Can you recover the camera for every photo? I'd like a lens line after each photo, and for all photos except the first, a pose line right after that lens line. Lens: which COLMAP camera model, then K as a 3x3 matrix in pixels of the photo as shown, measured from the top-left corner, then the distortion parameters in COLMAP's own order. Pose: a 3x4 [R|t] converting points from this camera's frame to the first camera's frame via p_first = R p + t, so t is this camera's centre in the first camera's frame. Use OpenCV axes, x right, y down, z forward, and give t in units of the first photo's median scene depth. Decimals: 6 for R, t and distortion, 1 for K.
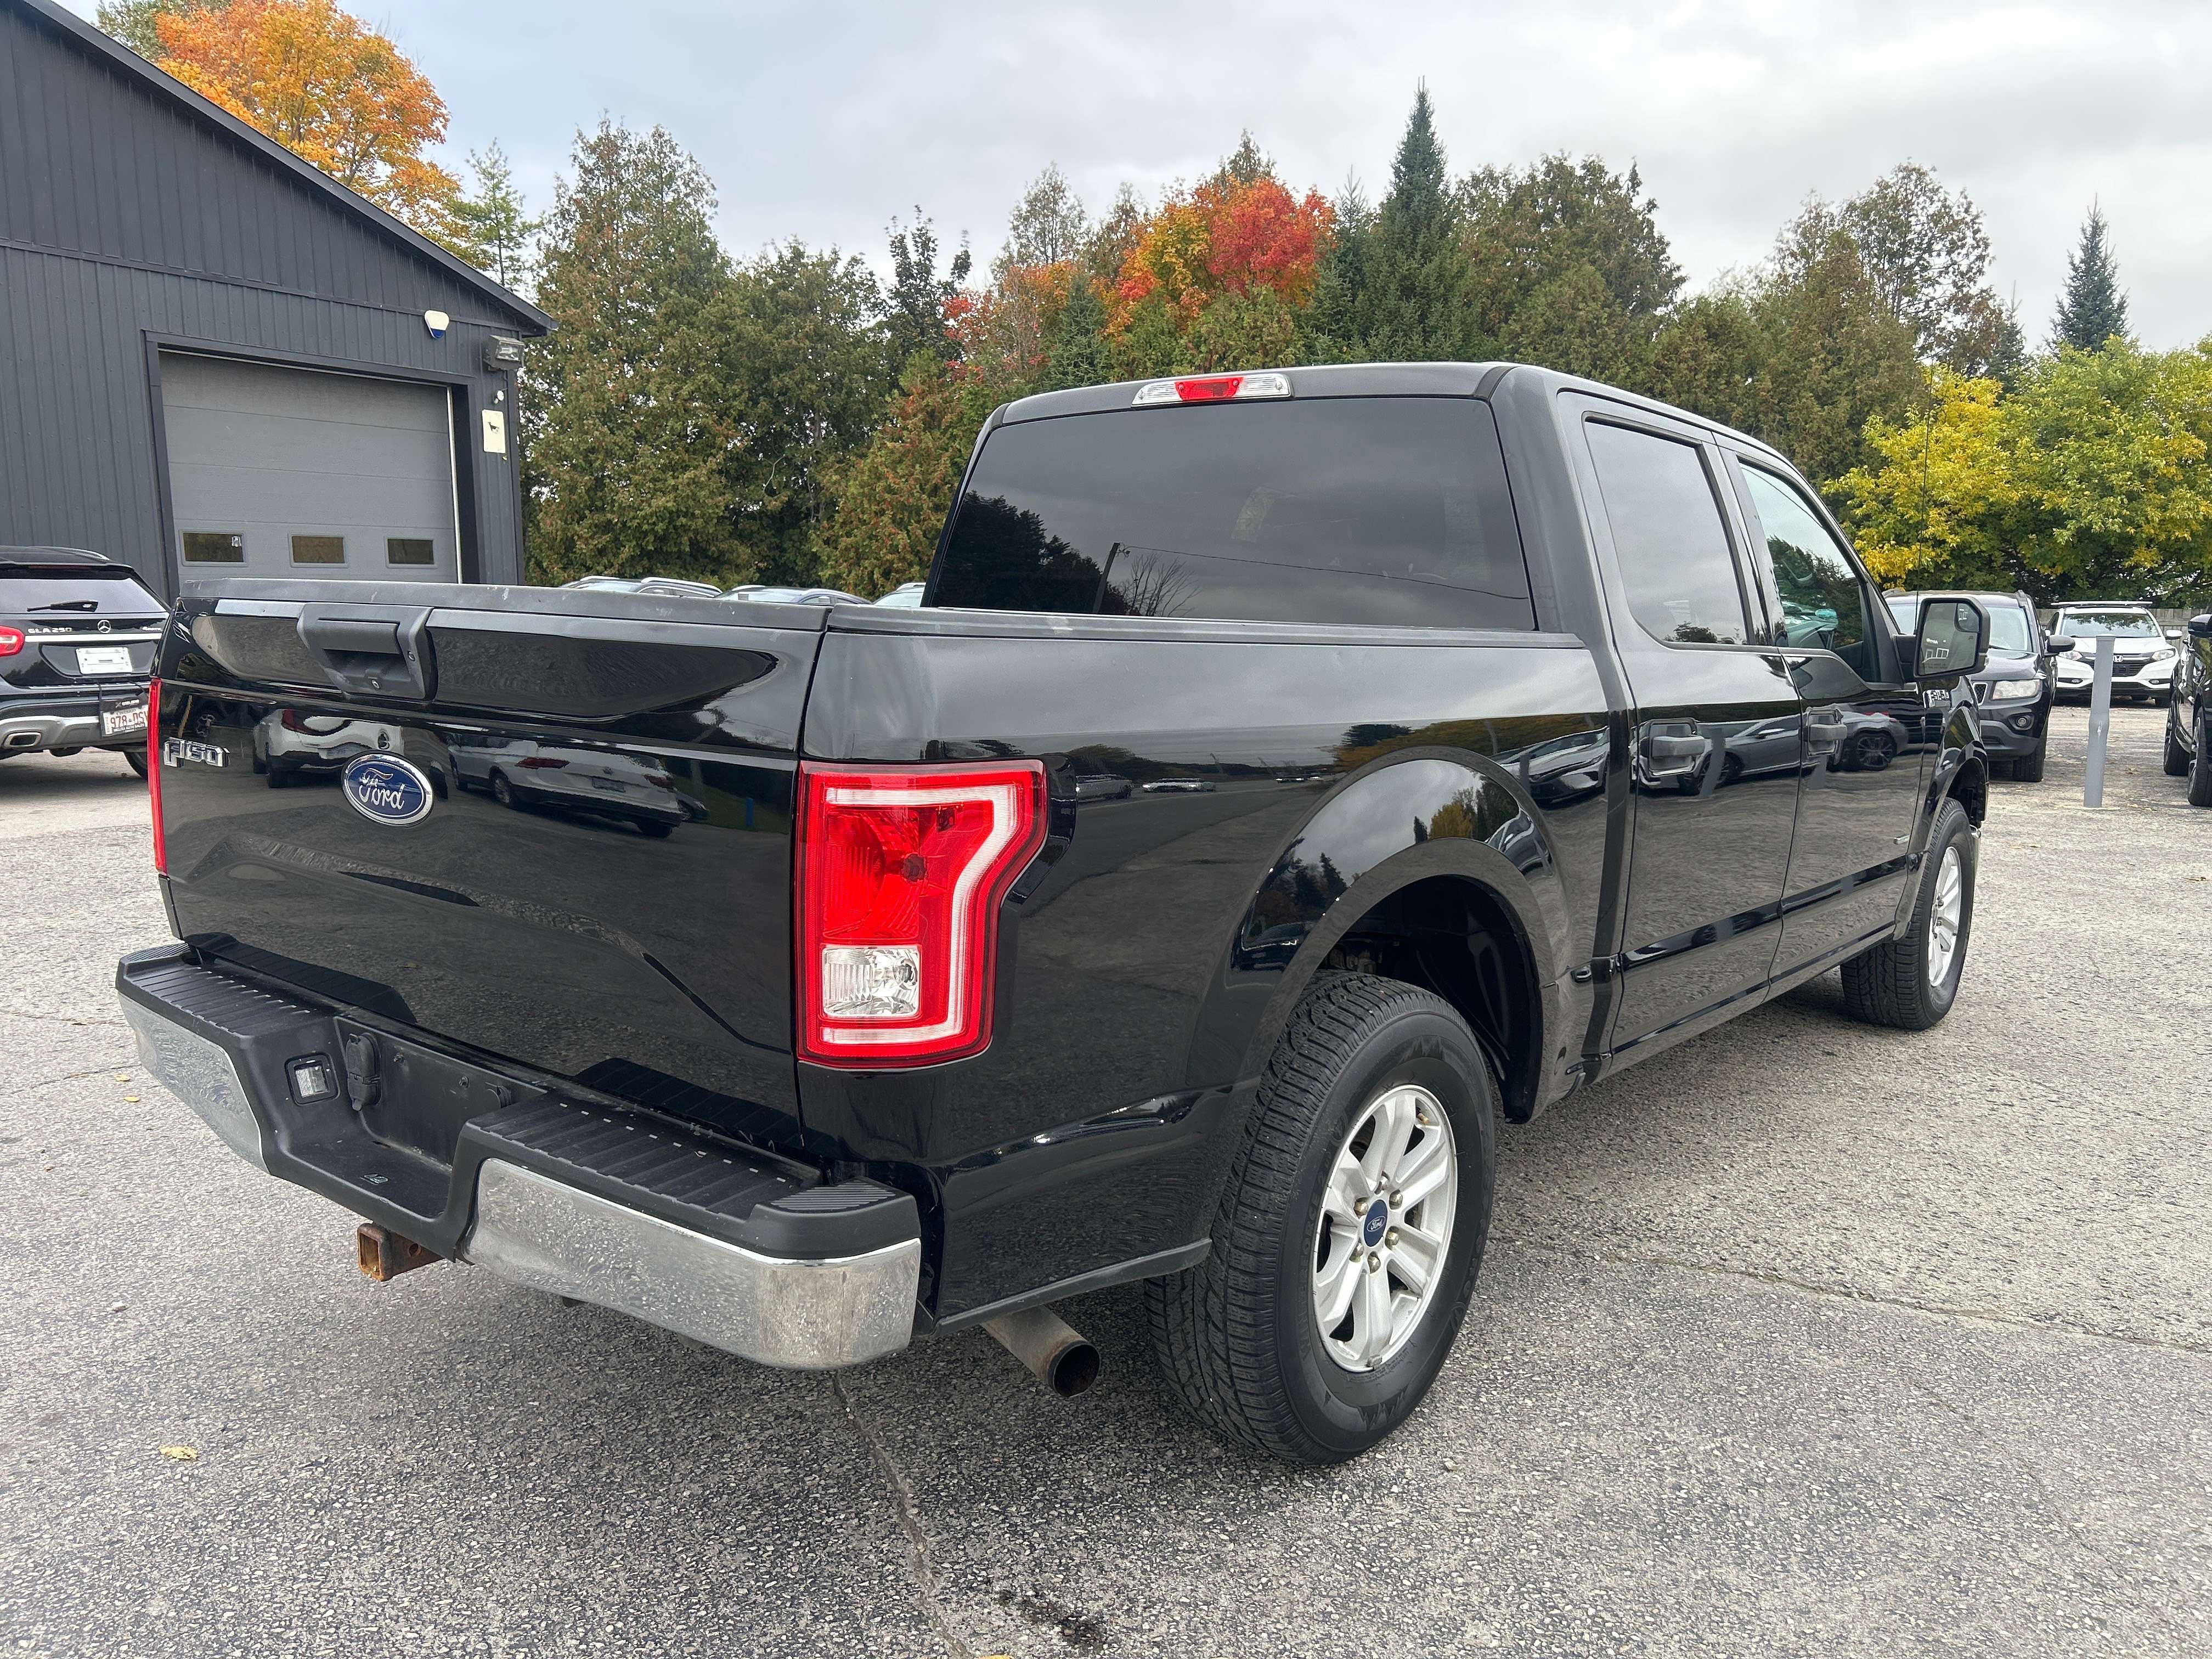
lens RADIAL K [[1695.7, 0, 1091.4], [0, 1695.7, 834.0], [0, 0, 1]] dist [0.023451, -0.002682]
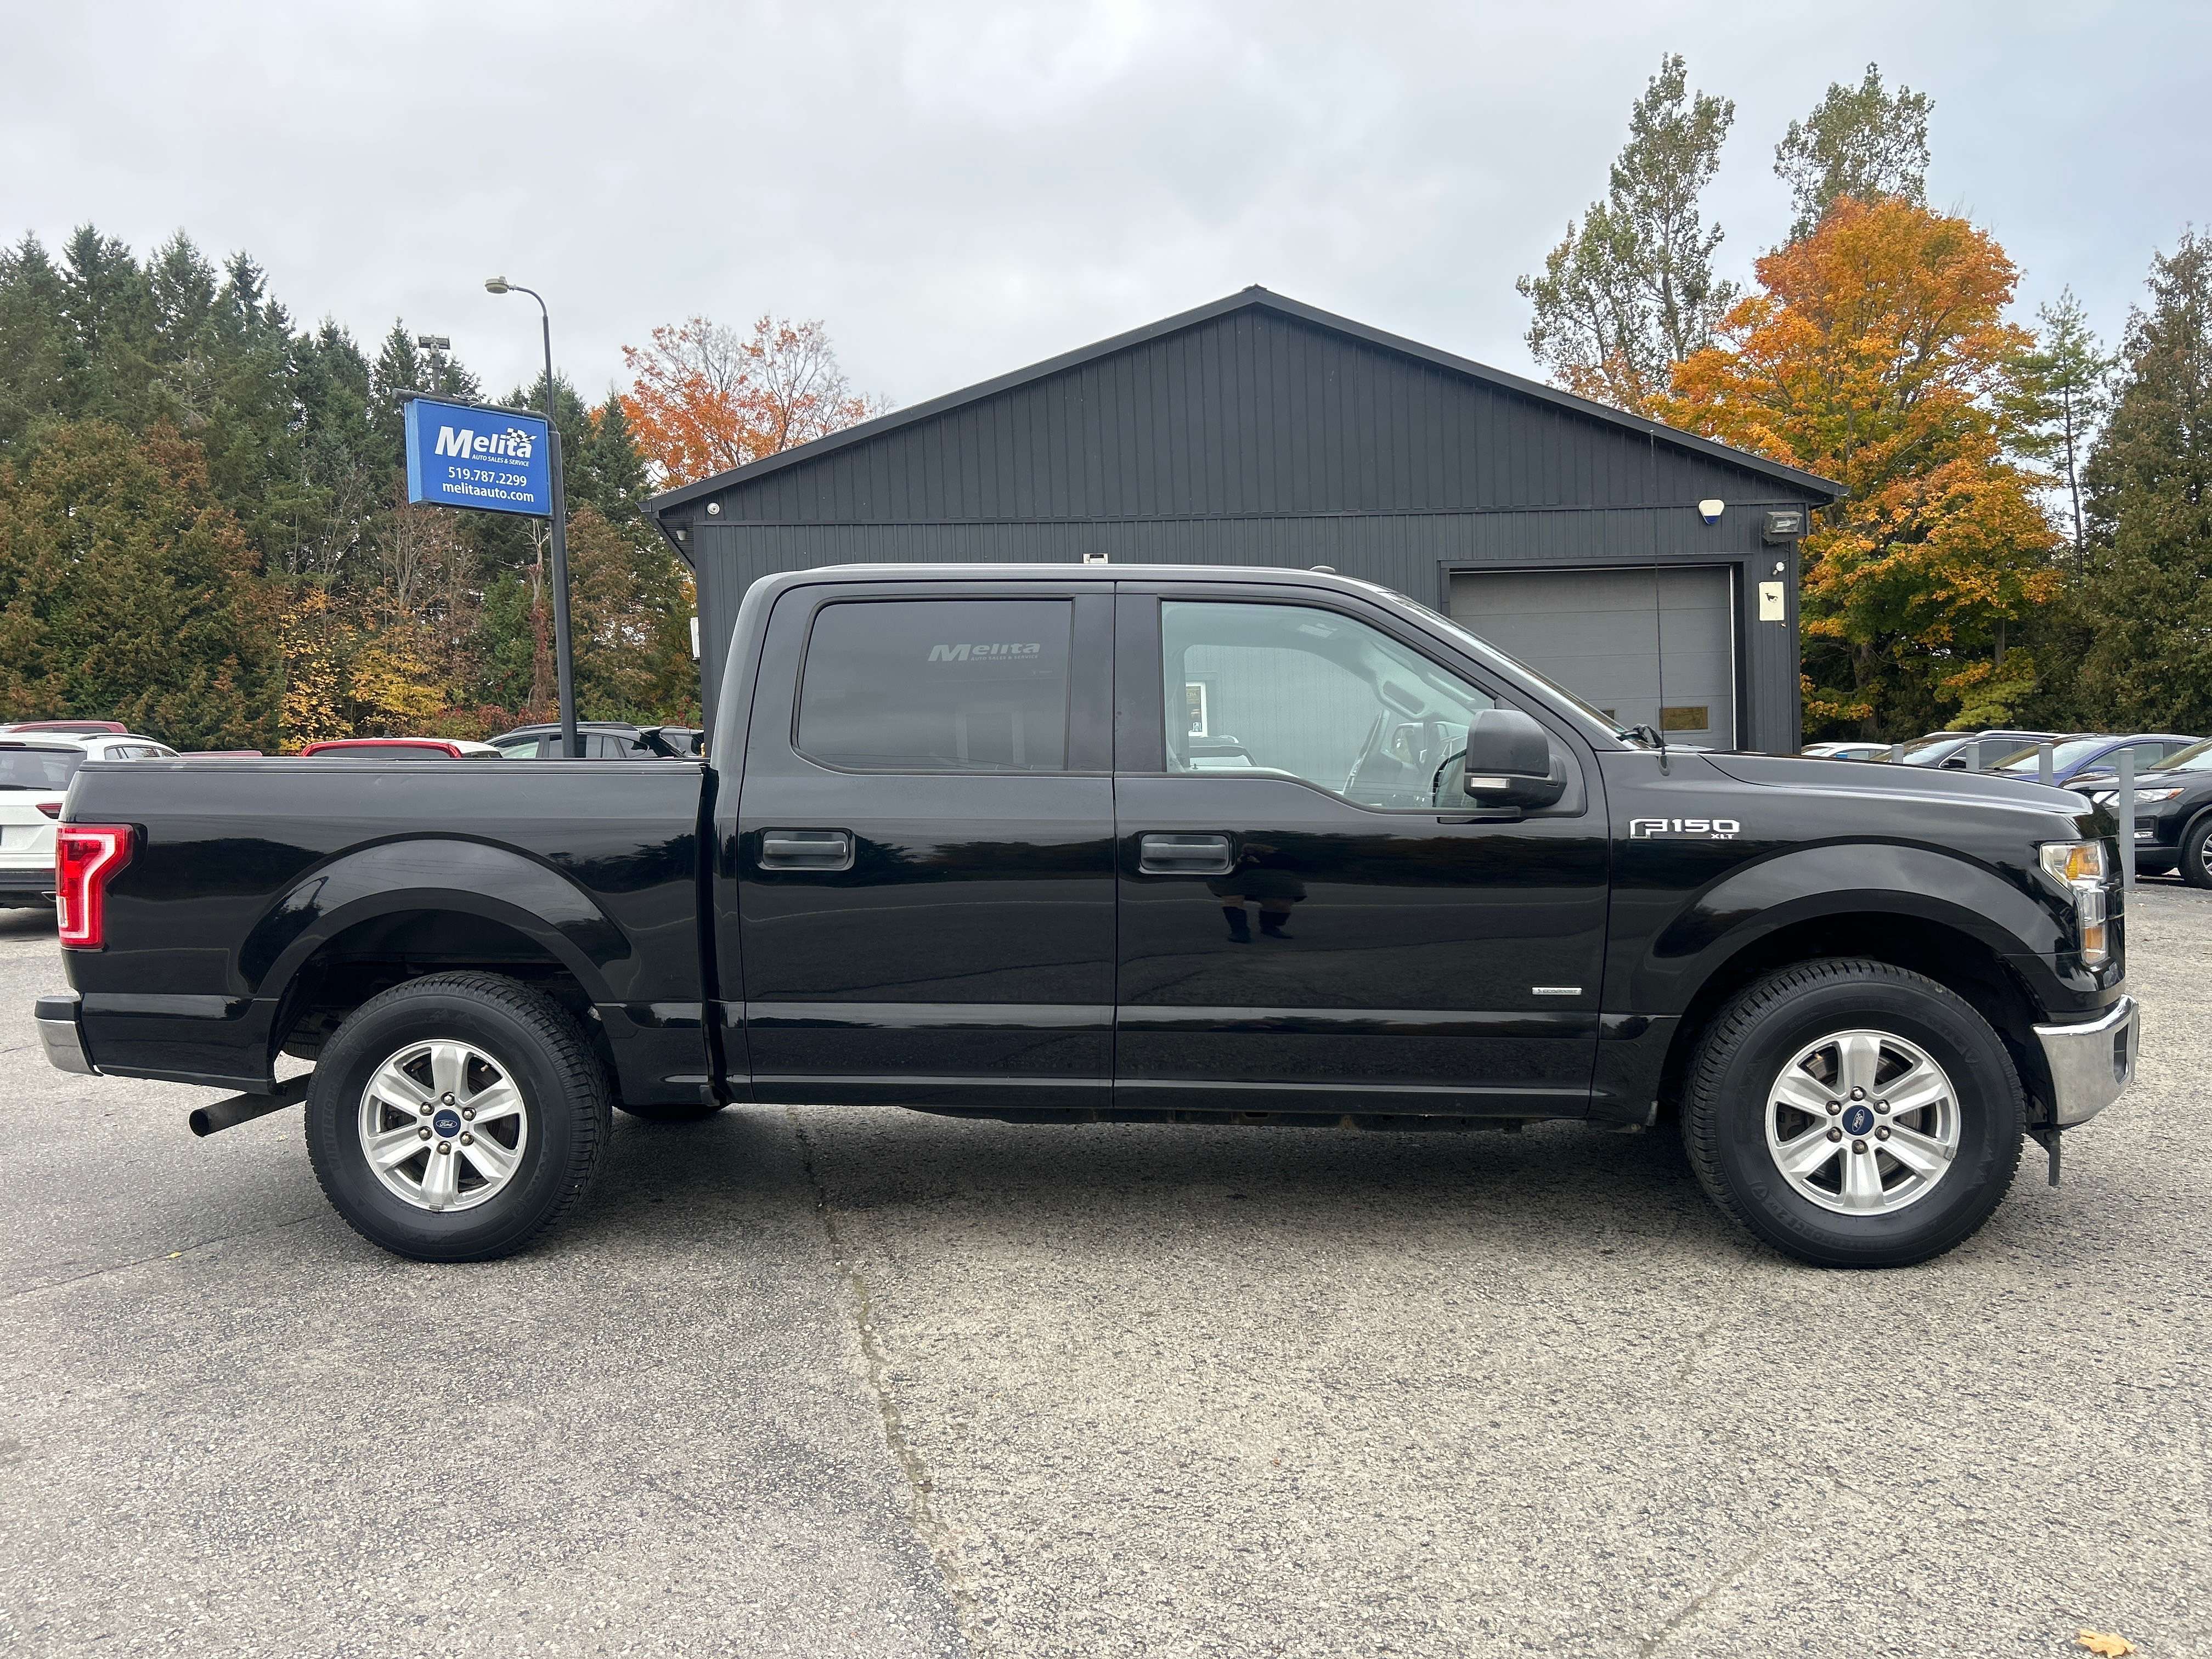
lens RADIAL K [[1695.7, 0, 1095.9], [0, 1695.7, 827.0], [0, 0, 1]] dist [0.023451, -0.002682]
pose [[0.573146, 0.002221, -0.819451, 0.180130], [-0.086218, 0.994609, -0.057608, -0.001348], [0.814905, 0.103670, 0.570247, 0.051828]]
